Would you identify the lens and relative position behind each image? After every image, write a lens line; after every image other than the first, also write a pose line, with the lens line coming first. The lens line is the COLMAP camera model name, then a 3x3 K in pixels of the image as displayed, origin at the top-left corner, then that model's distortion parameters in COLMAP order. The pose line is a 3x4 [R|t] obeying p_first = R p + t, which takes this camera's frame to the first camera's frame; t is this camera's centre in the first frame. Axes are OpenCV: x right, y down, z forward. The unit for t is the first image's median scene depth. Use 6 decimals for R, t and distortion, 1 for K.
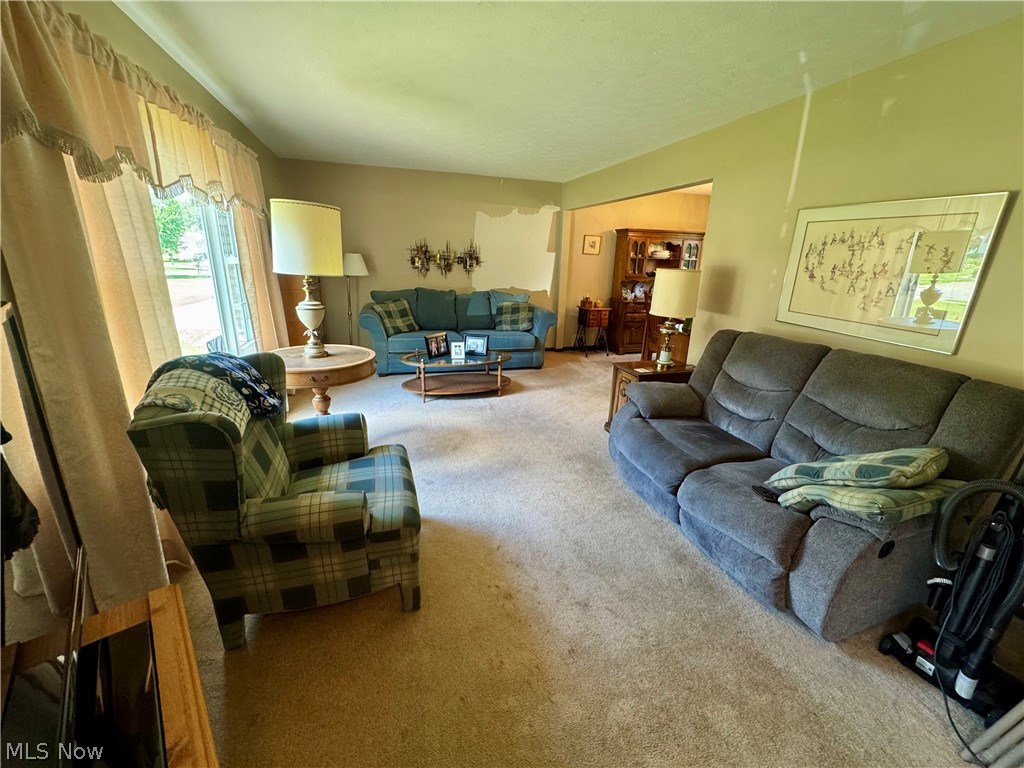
lens RADIAL K [[418.1, 0, 513.0], [0, 418.1, 380.7], [0, 0, 1]] dist [-0.001210, -0.000086]
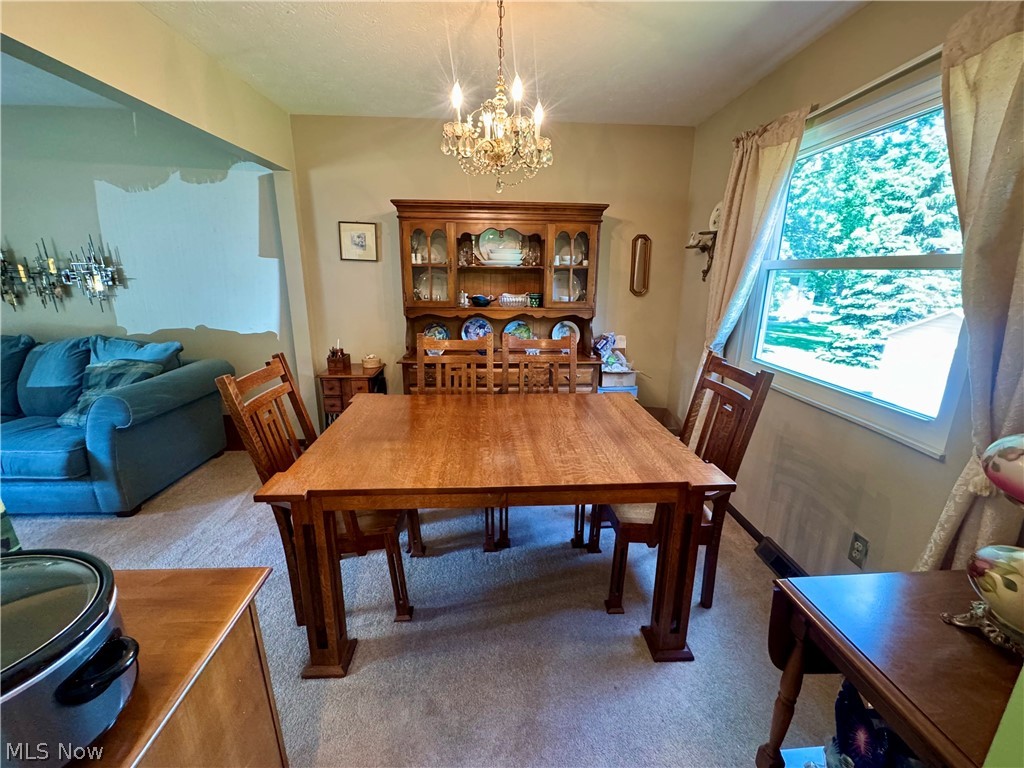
lens RADIAL K [[418.1, 0, 513.5], [0, 418.1, 381.5], [0, 0, 1]] dist [-0.001210, -0.000086]
pose [[0.967419, 0.047705, -0.248647, 0.495262], [-0.059190, 0.997488, -0.038914, -0.154259], [0.246166, 0.052364, 0.967812, 0.583200]]
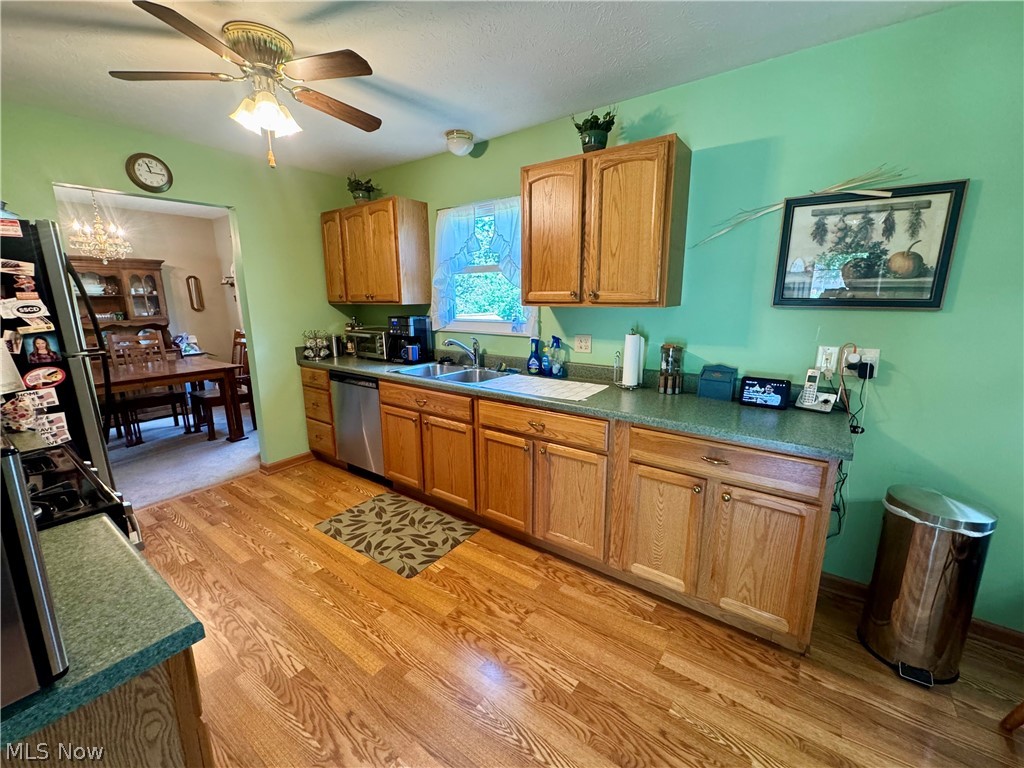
lens RADIAL K [[418.1, 0, 512.2], [0, 418.1, 382.5], [0, 0, 1]] dist [-0.001210, -0.000086]
pose [[0.803858, -0.150156, 0.575557, 0.513115], [0.197516, 0.980092, -0.020168, 0.003409], [-0.561071, 0.129894, 0.817513, 0.054875]]
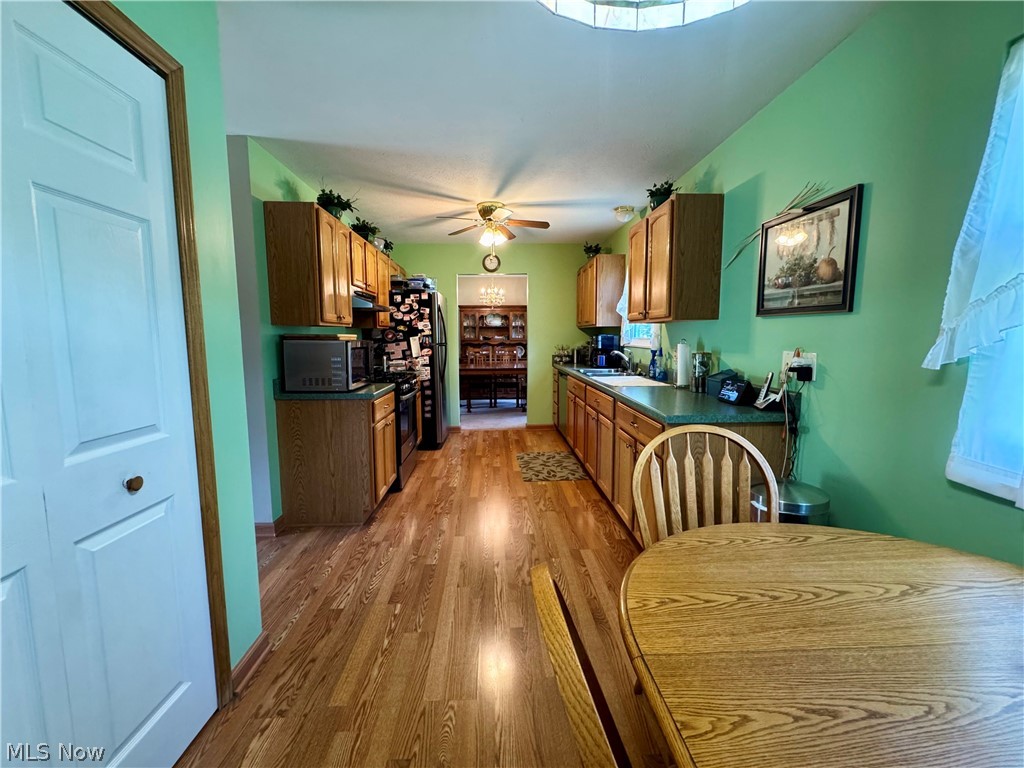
lens RADIAL K [[418.1, 0, 511.2], [0, 418.1, 382.7], [0, 0, 1]] dist [-0.001210, -0.000086]
pose [[0.966505, -0.002713, -0.256633, 0.748834], [-0.044154, 0.983277, -0.176681, 0.104870], [0.252820, 0.182094, 0.950223, -0.179576]]
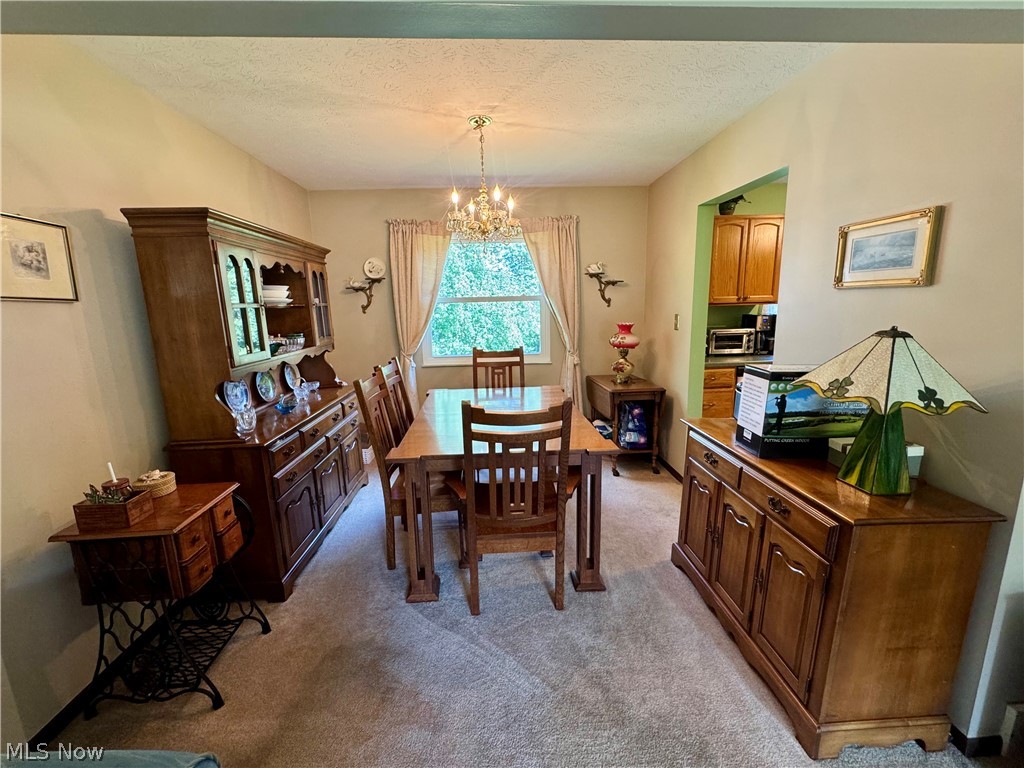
lens RADIAL K [[418.1, 0, 509.0], [0, 418.1, 380.6], [0, 0, 1]] dist [-0.001210, -0.000086]
pose [[0.257651, -0.210734, 0.942978, 0.030044], [0.309458, 0.942518, 0.126078, -0.212650], [-0.915343, 0.259328, 0.308054, 0.713992]]
